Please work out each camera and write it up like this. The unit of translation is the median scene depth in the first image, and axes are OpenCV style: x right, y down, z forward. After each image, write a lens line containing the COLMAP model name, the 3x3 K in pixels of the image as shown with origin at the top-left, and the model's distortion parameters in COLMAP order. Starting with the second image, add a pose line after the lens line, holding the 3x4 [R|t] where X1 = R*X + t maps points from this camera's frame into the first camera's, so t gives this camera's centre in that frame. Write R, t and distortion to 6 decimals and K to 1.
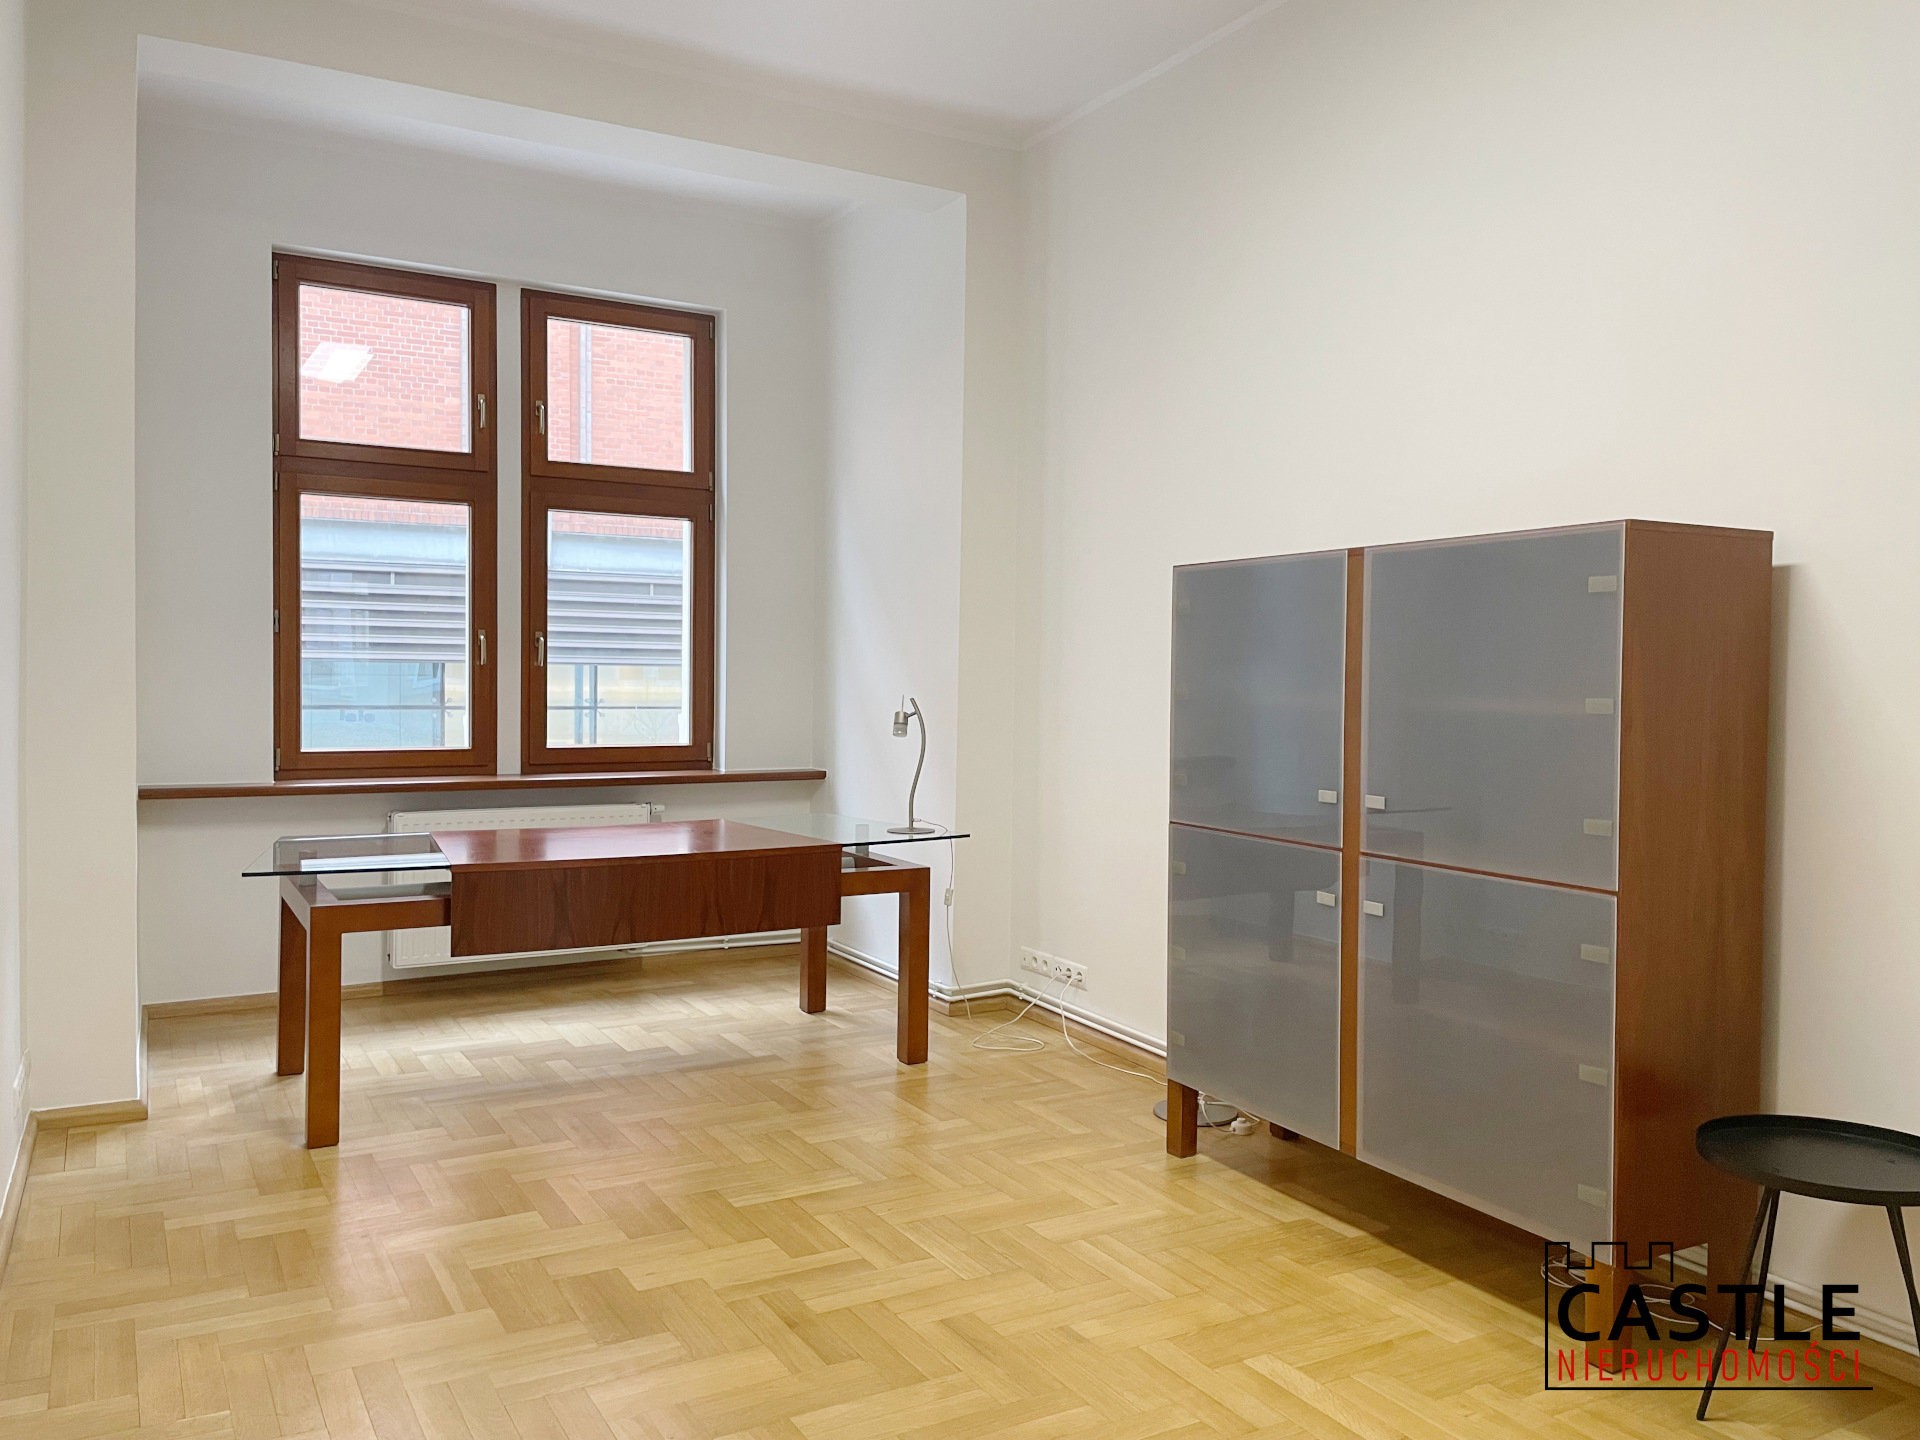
lens RADIAL K [[1454.2, 0, 969.9], [0, 1454.2, 706.3], [0, 0, 1]] dist [0.069133, -0.058352]
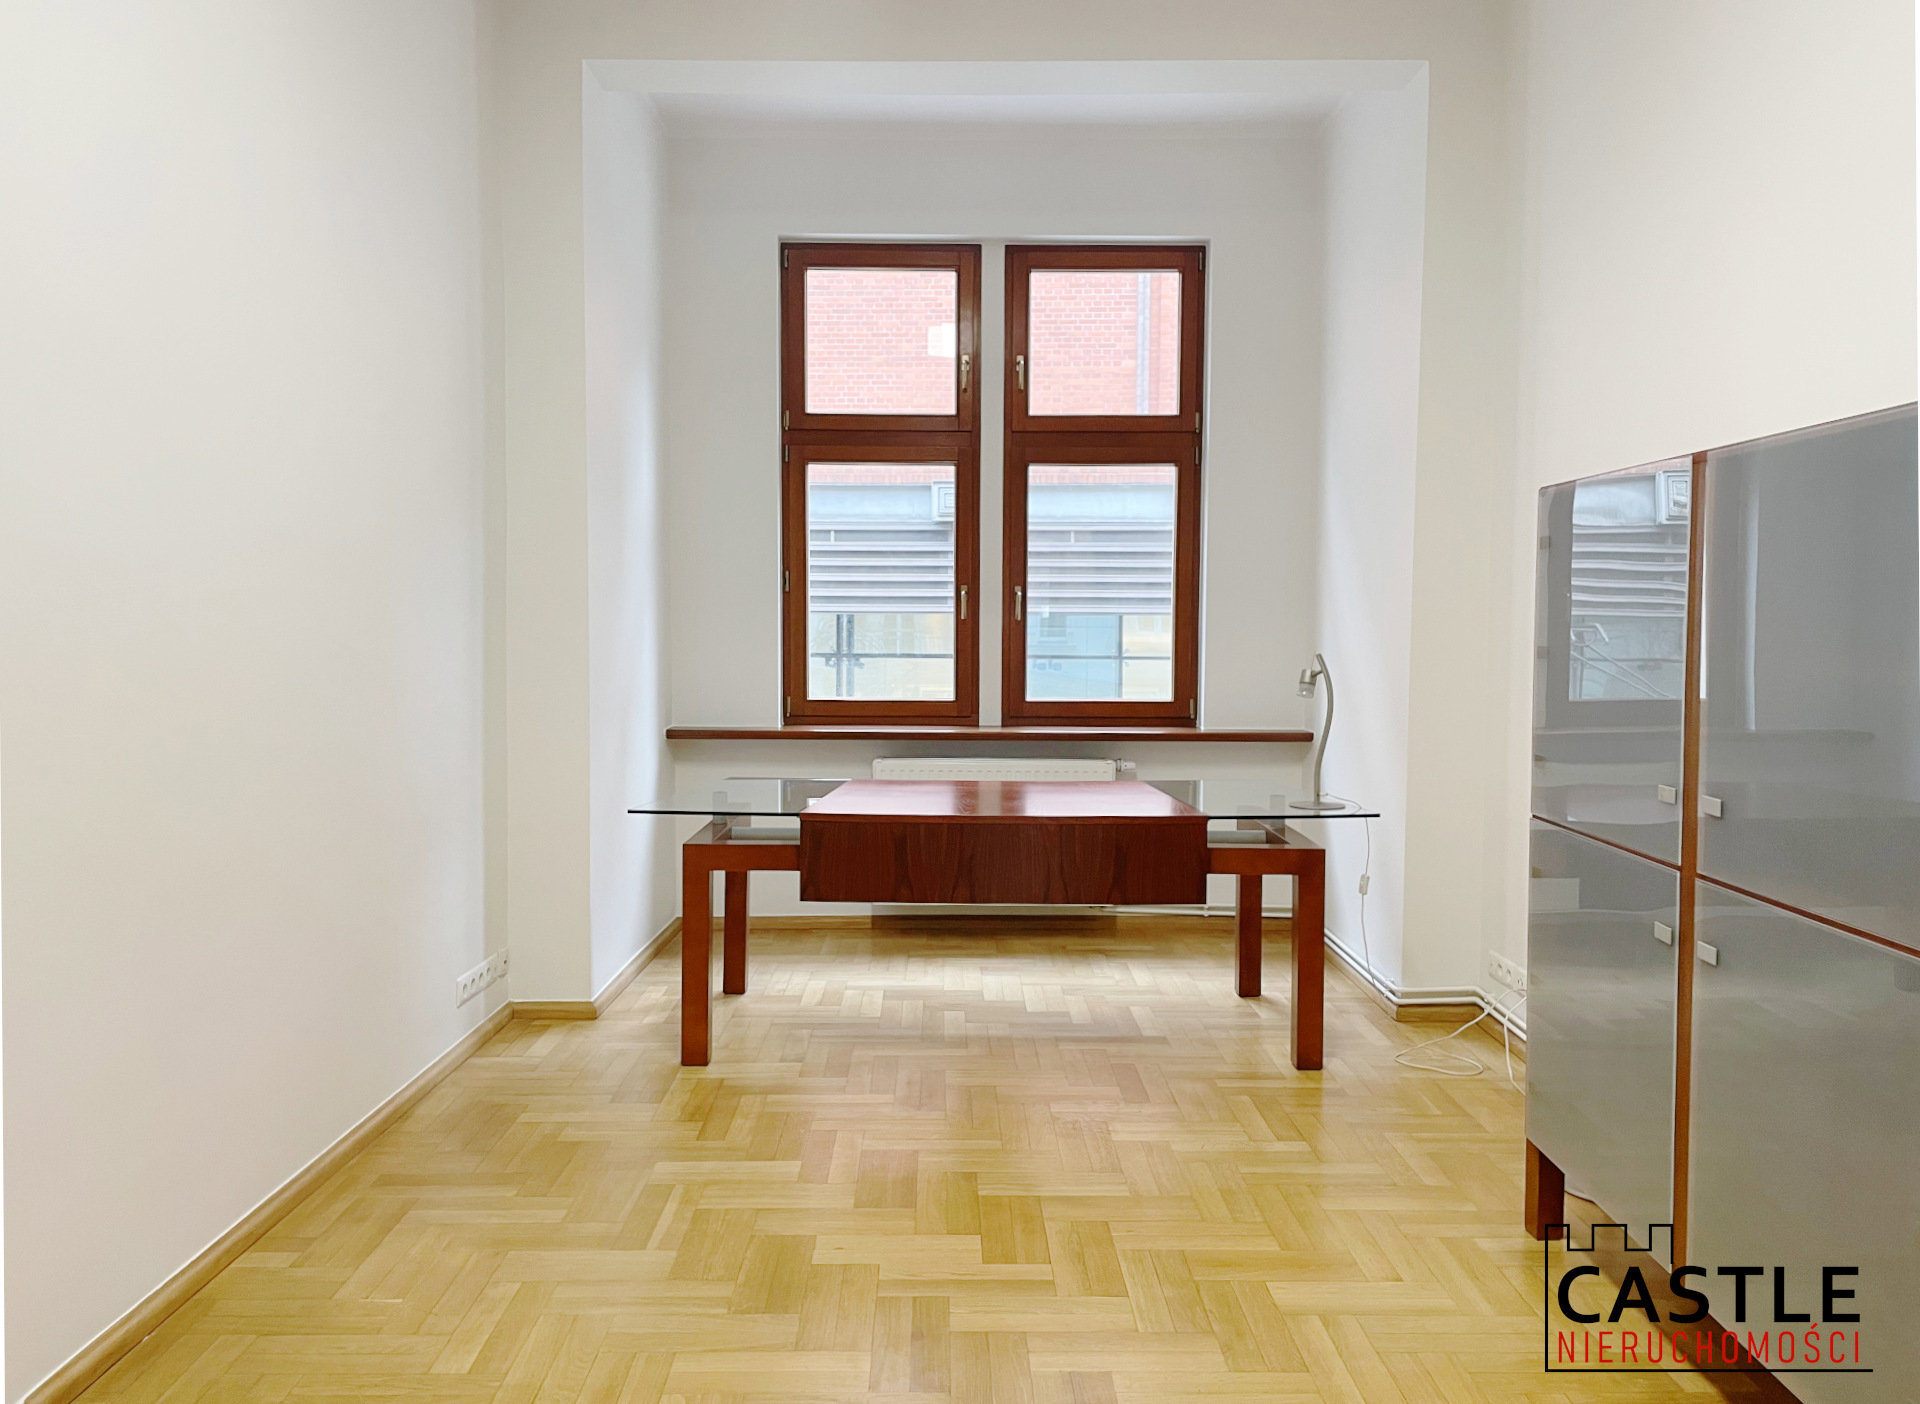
lens RADIAL K [[1460.9, 0, 968.0], [0, 1460.9, 685.7], [0, 0, 1]] dist [0.079160, -0.022135]
pose [[0.875192, 0.015997, -0.483512, 0.181349], [-0.006571, 0.999754, 0.021183, -0.003684], [0.483732, -0.015363, 0.875081, 0.108570]]
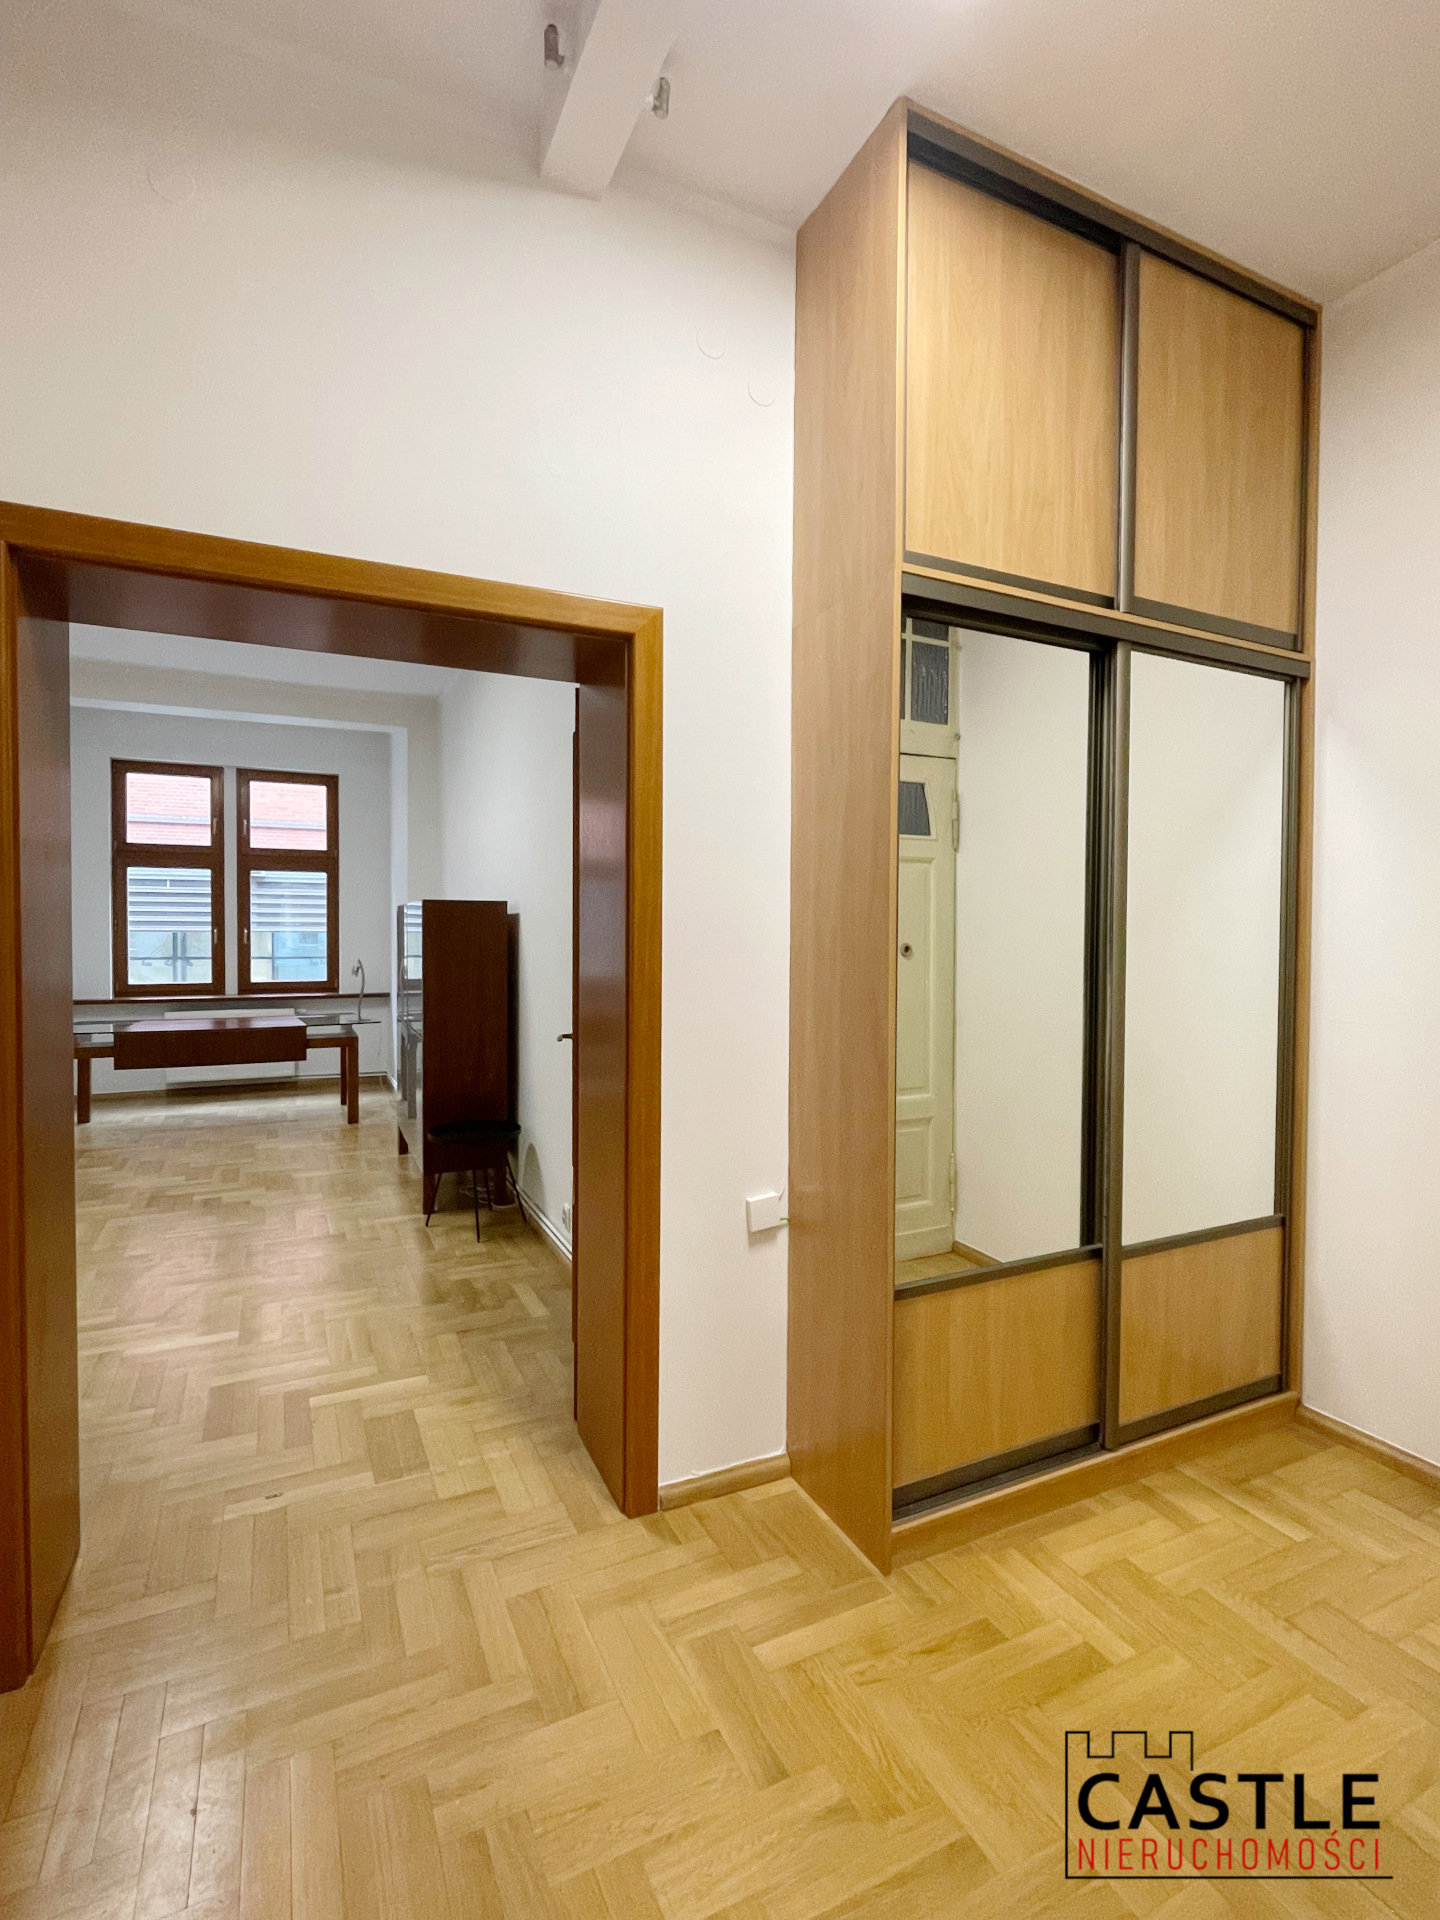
lens RADIAL K [[899.3, 0, 715.6], [0, 899.3, 955.0], [0, 0, 1]] dist [-0.000885, -0.000894]
pose [[0.997729, -0.003631, -0.067261, 0.526733], [0.003823, 0.999989, 0.002718, -0.013509], [0.067250, -0.002969, 0.997732, -0.289884]]
